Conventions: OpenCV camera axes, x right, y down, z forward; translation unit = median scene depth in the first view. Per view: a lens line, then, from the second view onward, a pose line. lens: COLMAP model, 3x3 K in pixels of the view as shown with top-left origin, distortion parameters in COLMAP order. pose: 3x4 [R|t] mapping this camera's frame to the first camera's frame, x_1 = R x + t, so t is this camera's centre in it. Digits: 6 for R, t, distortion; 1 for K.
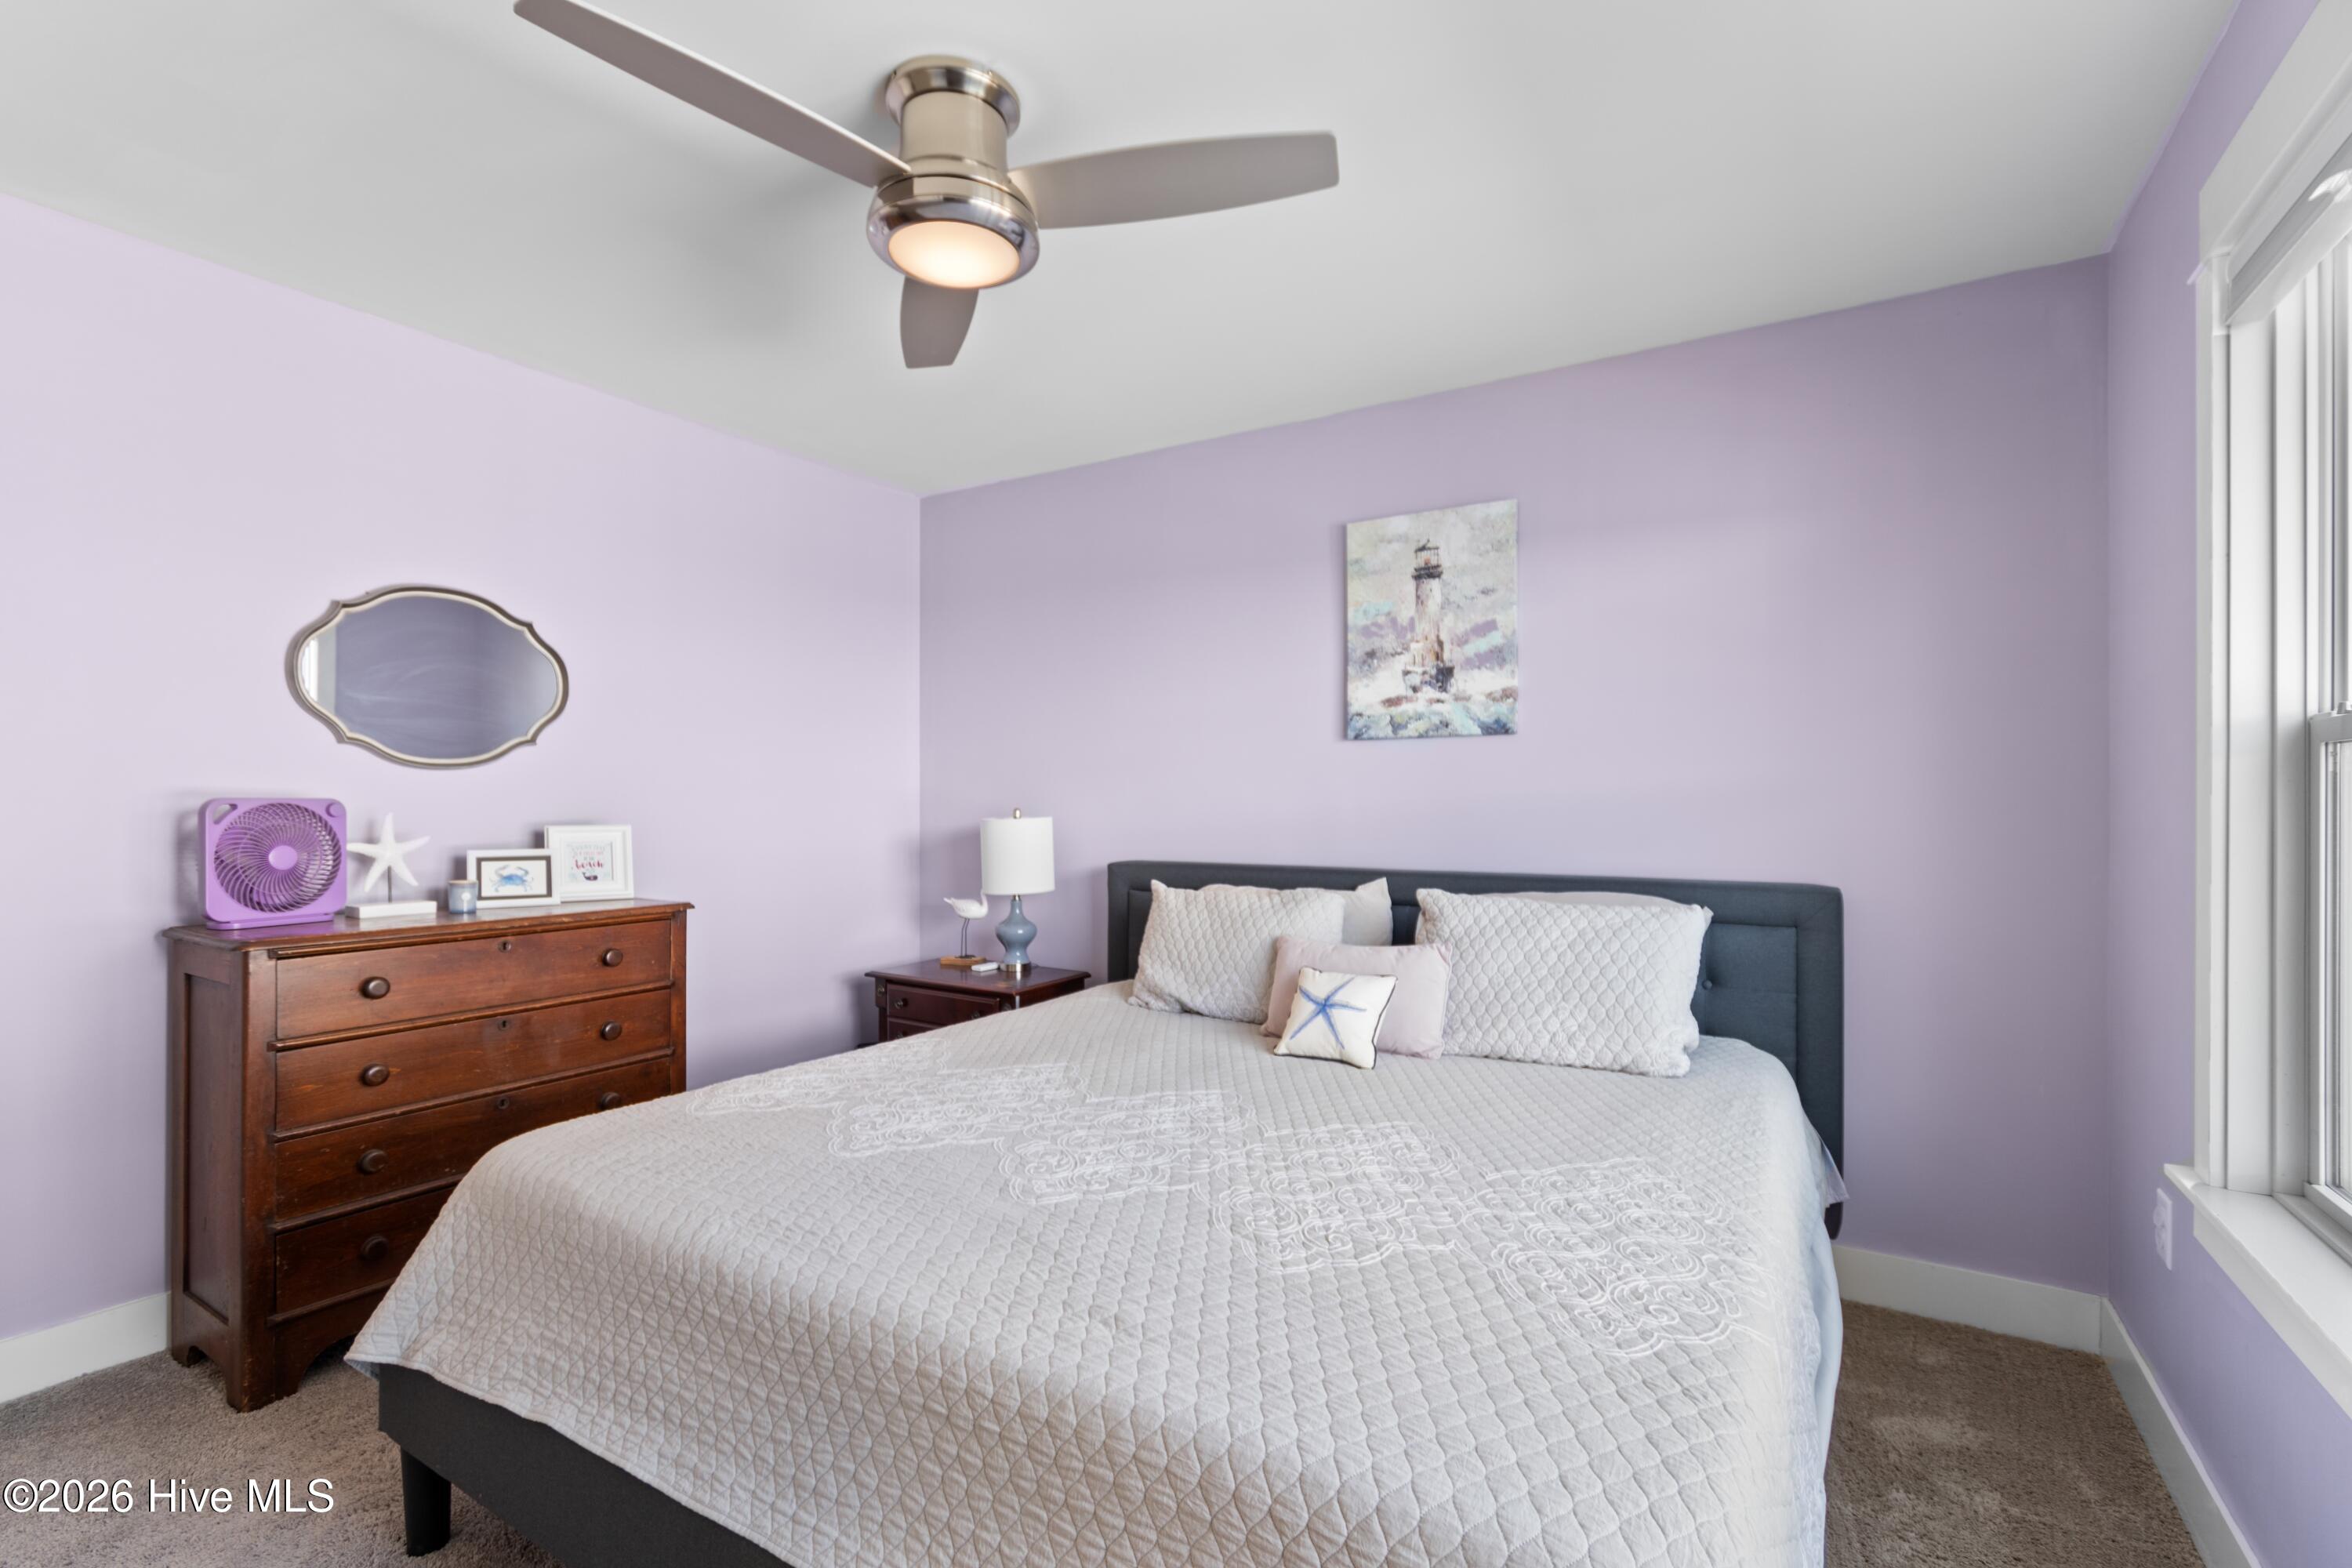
lens RADIAL K [[1046.8, 0, 1178.1], [0, 1046.8, 798.6], [0, 0, 1]] dist [0.004007, -0.001046]
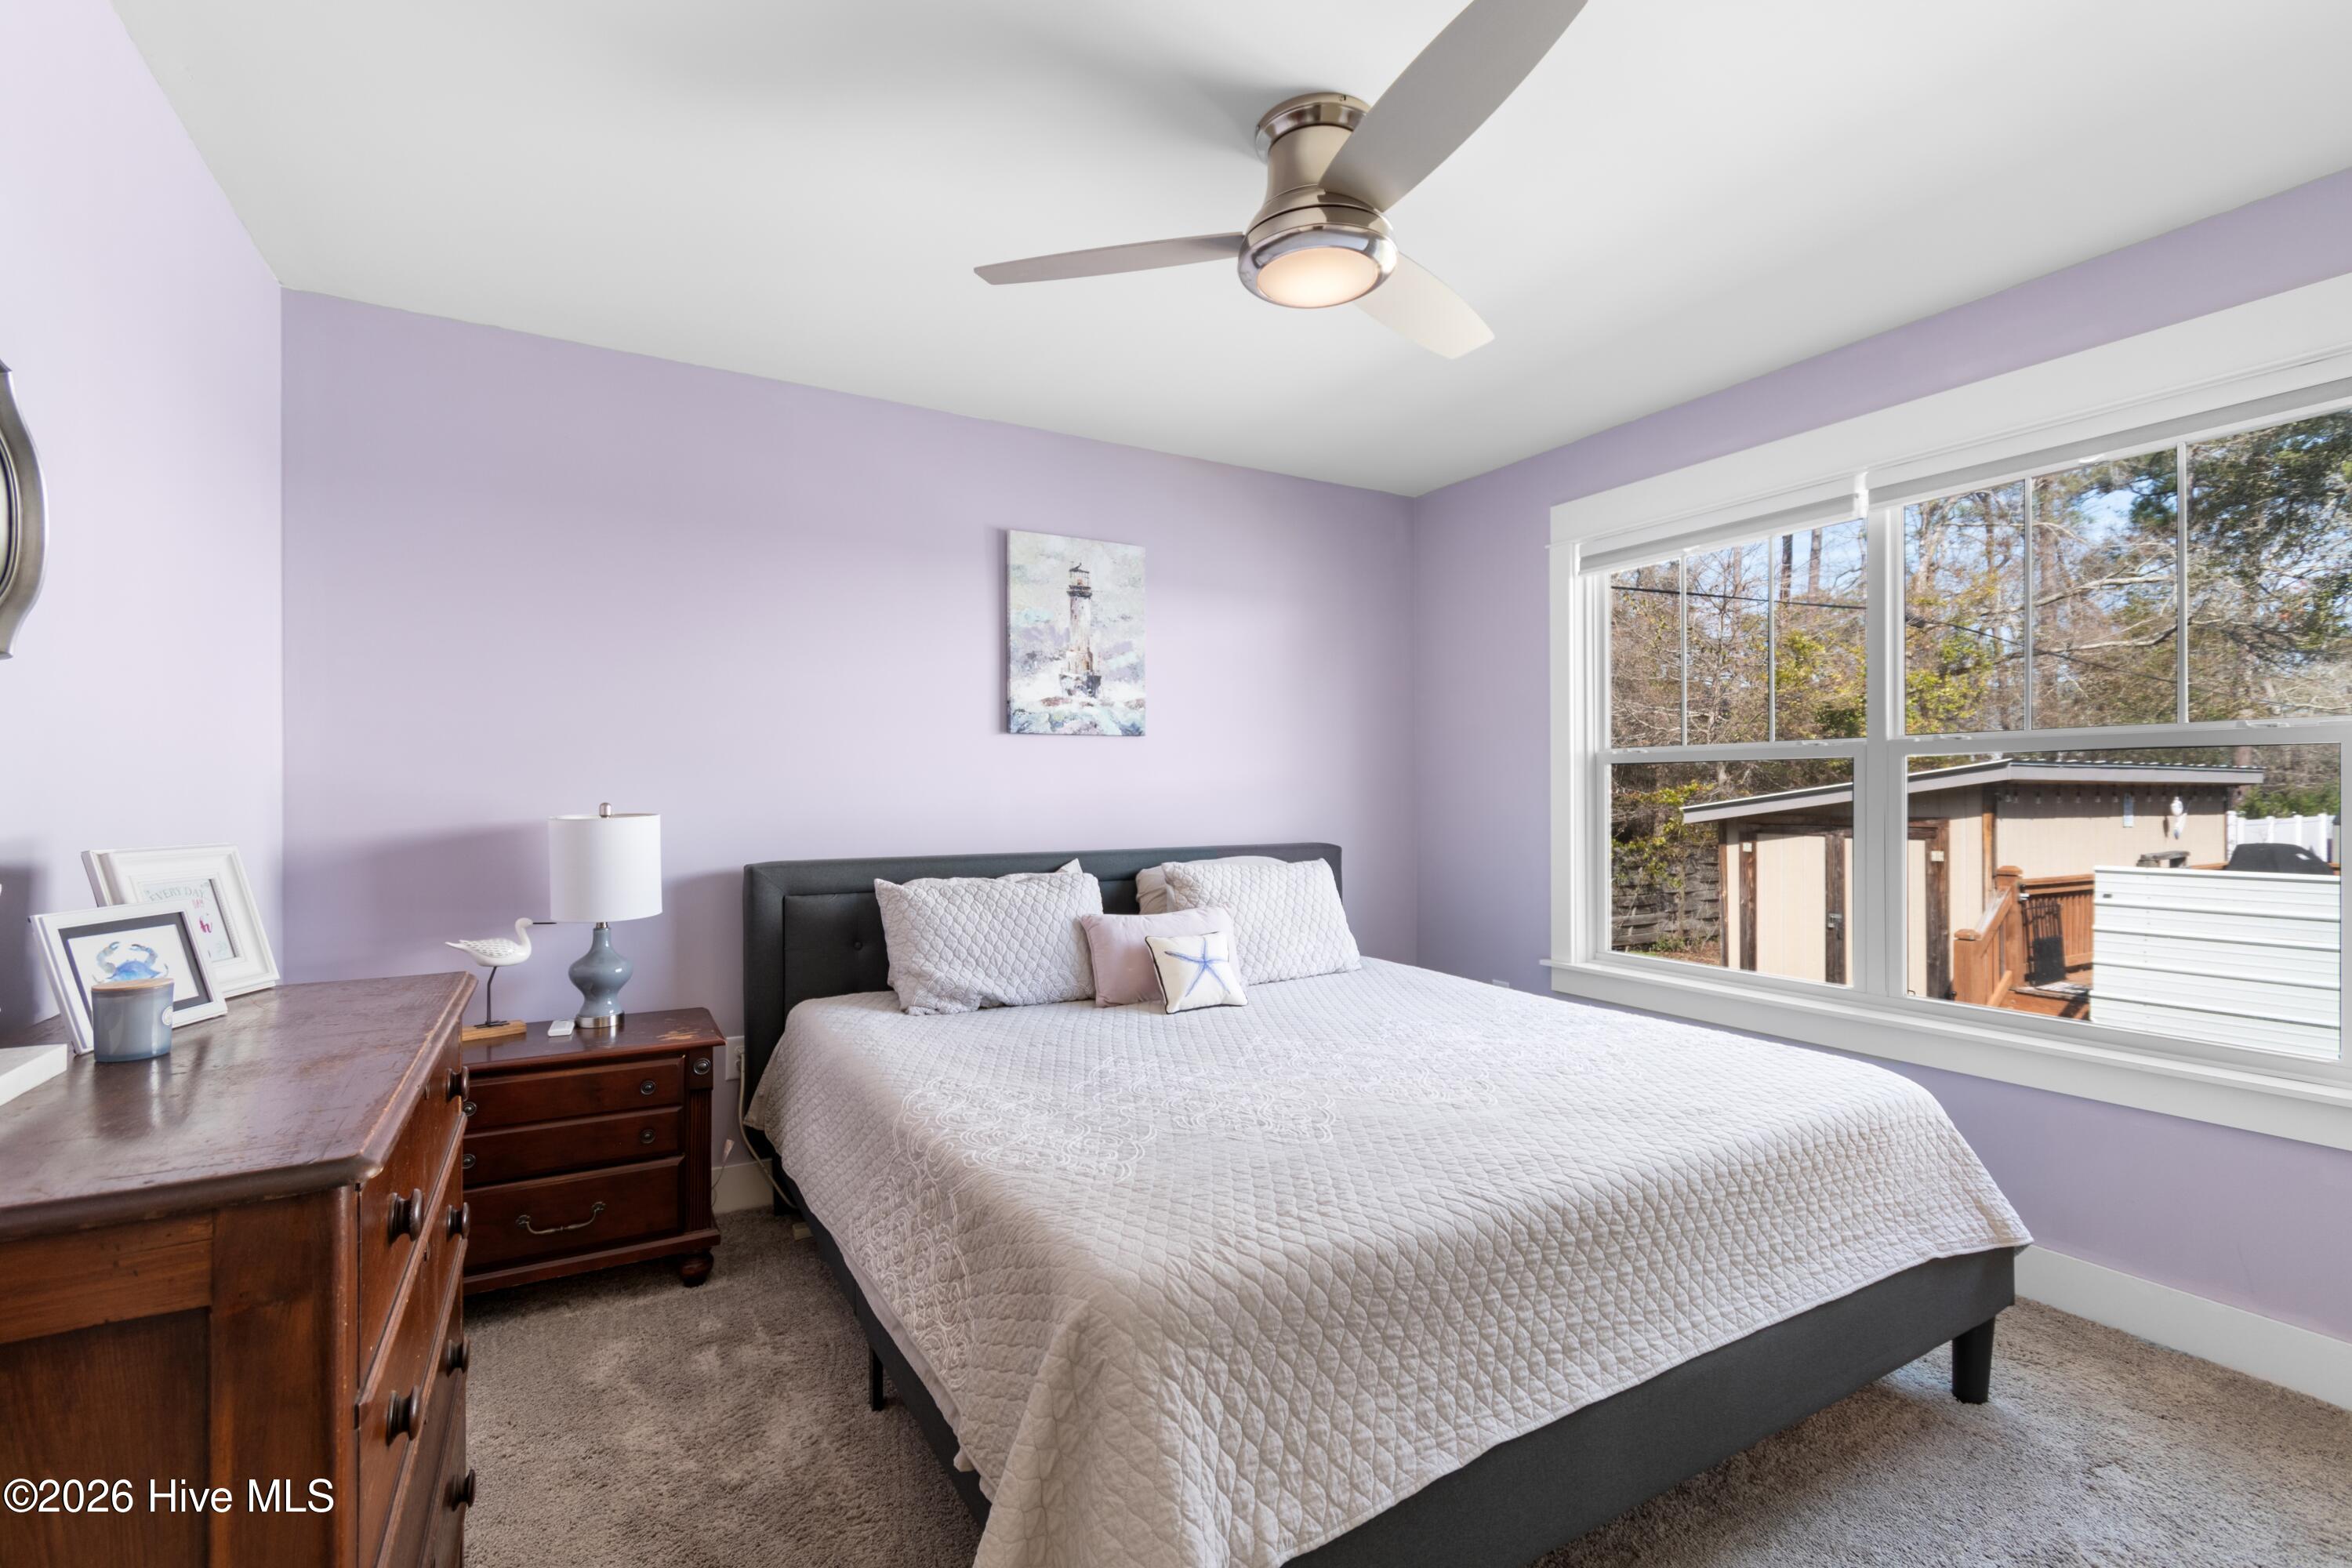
lens RADIAL K [[1046.8, 0, 1160.1], [0, 1046.8, 787.1], [0, 0, 1]] dist [0.004007, -0.001046]
pose [[0.478337, 0.001805, 0.878174, -0.731810], [0.002092, 0.999993, -0.003194, 0.002170], [-0.878174, 0.003365, 0.478330, 0.376027]]
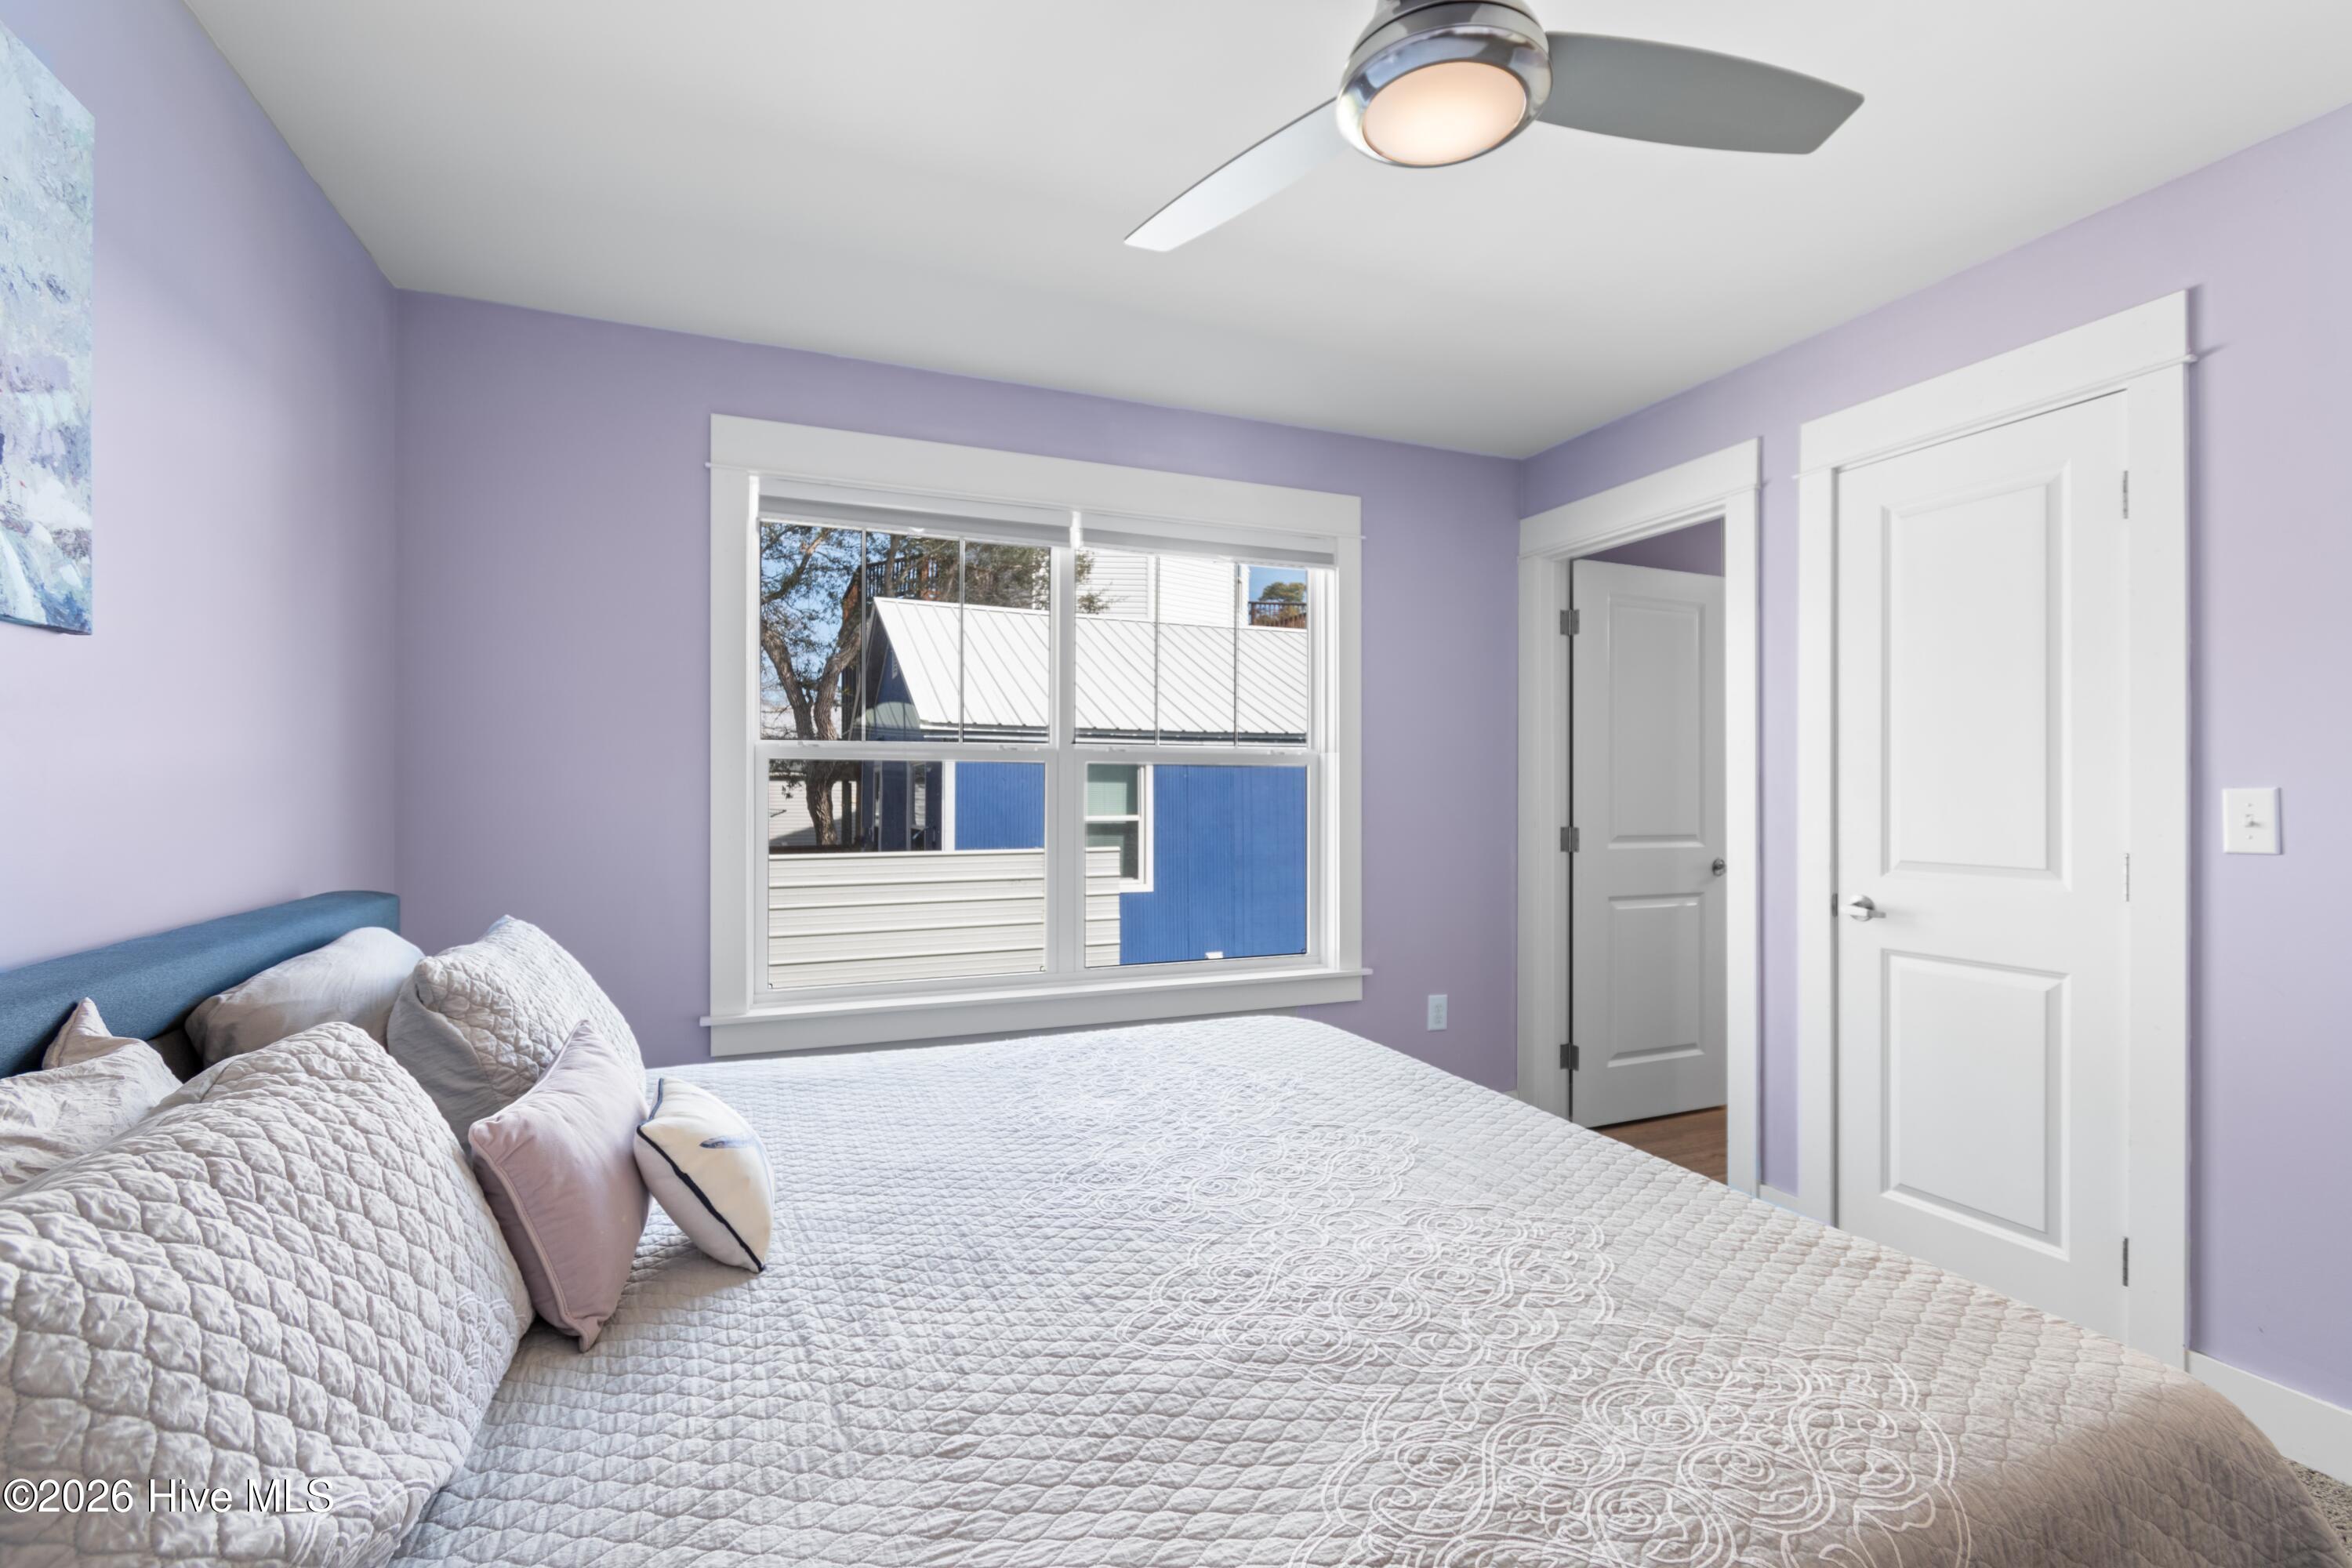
lens RADIAL K [[1046.8, 0, 1165.0], [0, 1046.8, 784.6], [0, 0, 1]] dist [0.004007, -0.001046]
pose [[-0.815390, -0.001284, 0.578911, -0.307779], [-0.006279, 0.999958, -0.006626, 0.002023], [-0.578878, -0.009038, -0.815364, 1.059187]]
